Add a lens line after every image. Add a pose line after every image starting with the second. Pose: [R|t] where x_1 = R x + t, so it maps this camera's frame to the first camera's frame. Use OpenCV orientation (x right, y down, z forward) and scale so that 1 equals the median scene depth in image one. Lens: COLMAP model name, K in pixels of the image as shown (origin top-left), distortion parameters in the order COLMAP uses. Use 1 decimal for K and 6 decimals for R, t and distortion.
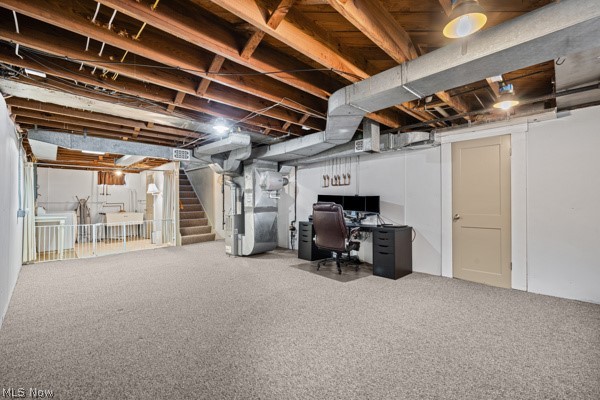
lens RADIAL K [[258.3, 0, 299.6], [0, 258.3, 198.6], [0, 0, 1]] dist [-0.000886, -0.000048]
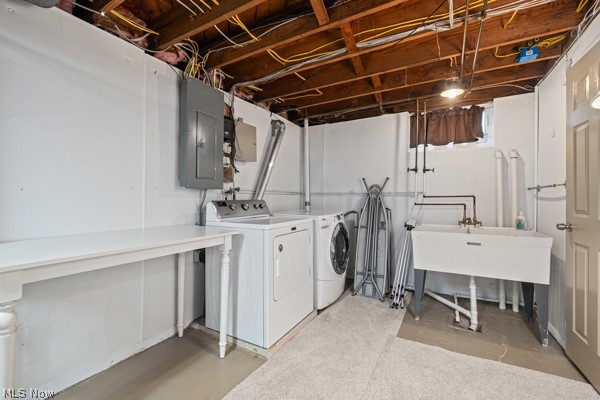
lens RADIAL K [[258.3, 0, 299.6], [0, 258.3, 195.5], [0, 0, 1]] dist [-0.000886, -0.000048]
pose [[0.268166, 0.003021, -0.963368, -0.438775], [0.001321, 0.999993, 0.003503, 0.015417], [0.963372, -0.002212, 0.268161, 0.713541]]
